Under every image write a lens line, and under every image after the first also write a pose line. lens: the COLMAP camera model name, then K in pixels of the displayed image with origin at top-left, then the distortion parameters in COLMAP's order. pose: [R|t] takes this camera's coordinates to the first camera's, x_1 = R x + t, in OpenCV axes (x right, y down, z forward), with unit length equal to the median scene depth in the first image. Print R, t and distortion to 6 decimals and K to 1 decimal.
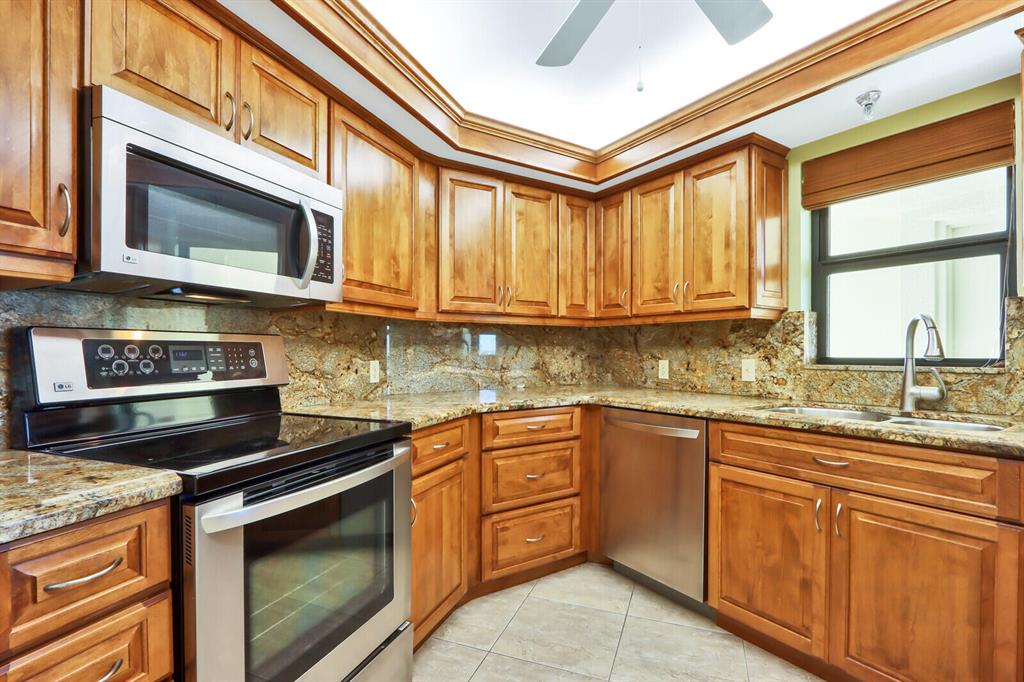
lens RADIAL K [[484.3, 0, 499.0], [0, 484.3, 353.2], [0, 0, 1]] dist [-0.015922, 0.000490]
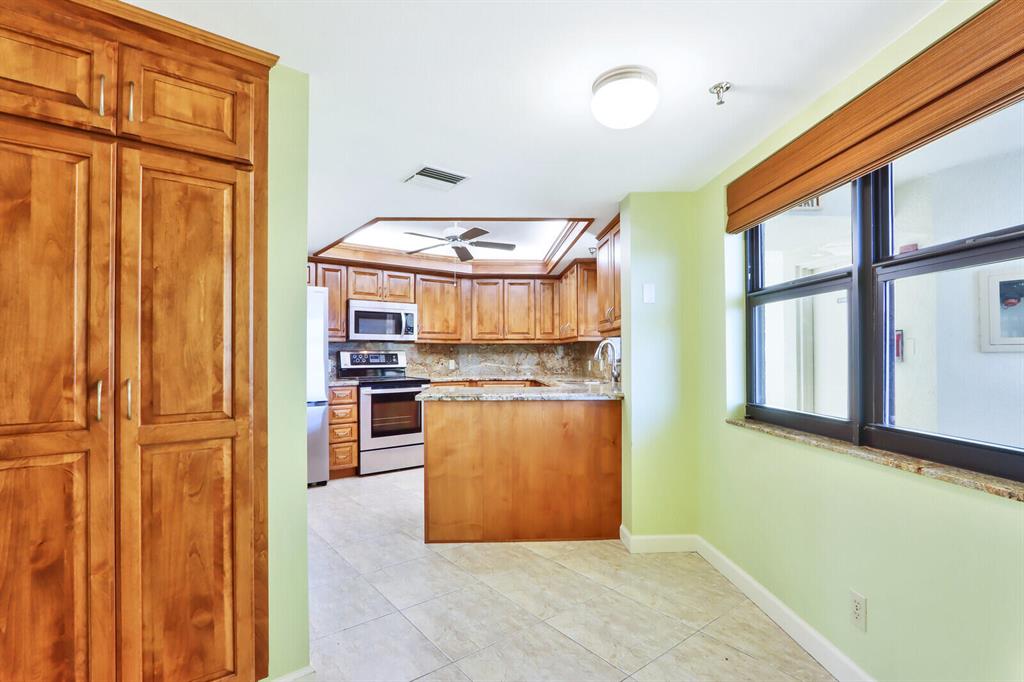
lens RADIAL K [[493.6, 0, 490.2], [0, 493.6, 348.8], [0, 0, 1]] dist [-0.002907, -0.000114]
pose [[0.854126, -0.008362, -0.519999, 1.350929], [-0.000004, 0.999871, -0.016085, -0.000458], [0.520066, 0.013741, 0.854016, -1.140174]]
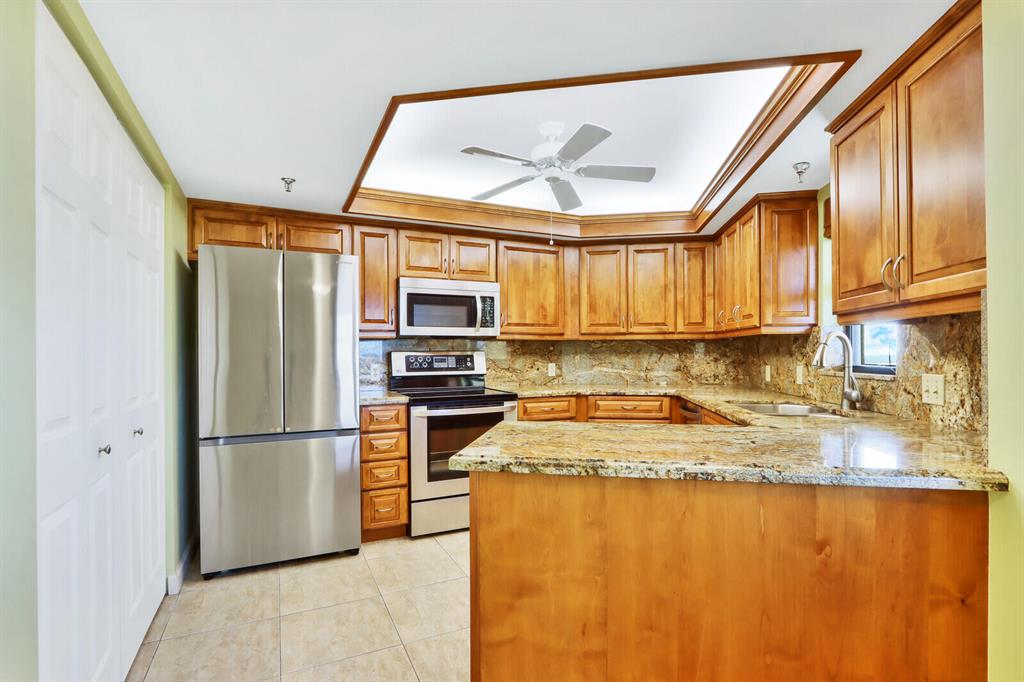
lens RADIAL K [[484.3, 0, 499.0], [0, 484.3, 353.2], [0, 0, 1]] dist [-0.015922, 0.000490]
pose [[0.731584, -0.002249, -0.681748, 0.889387], [0.001029, 0.999997, -0.002194, -0.019142], [0.681750, 0.000904, 0.731584, -0.440260]]
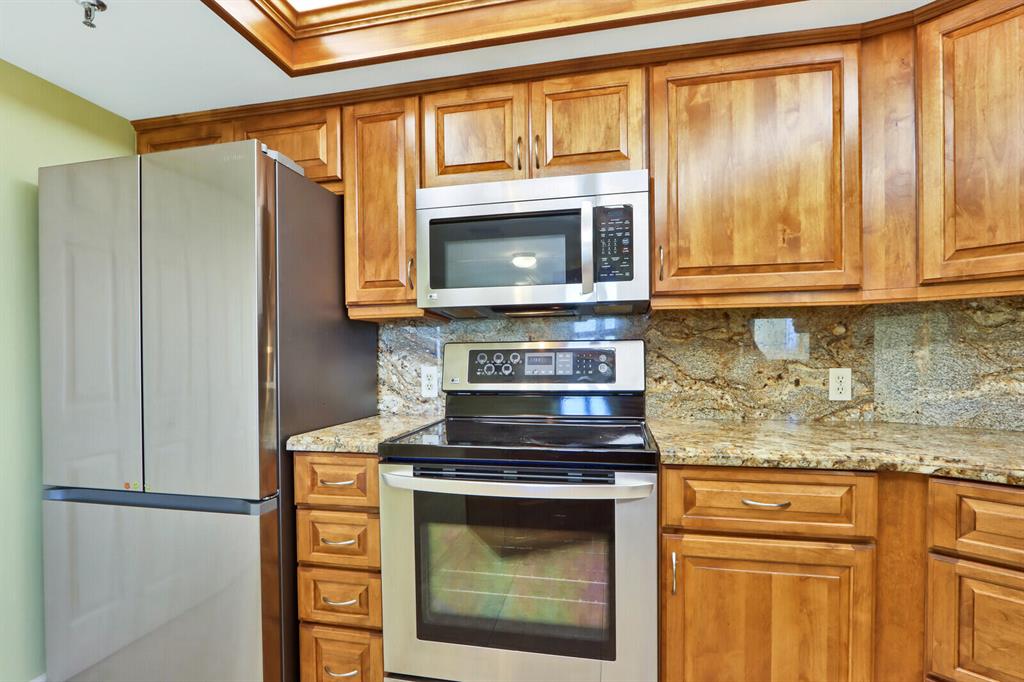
lens RADIAL K [[494.8, 0, 510.3], [0, 494.8, 366.7], [0, 0, 1]] dist [-0.018936, 0.000633]
pose [[0.172615, 0.017767, -0.984829, 0.395725], [0.005825, 0.999801, 0.019058, -0.003219], [0.984972, -0.009026, 0.172478, 0.482068]]
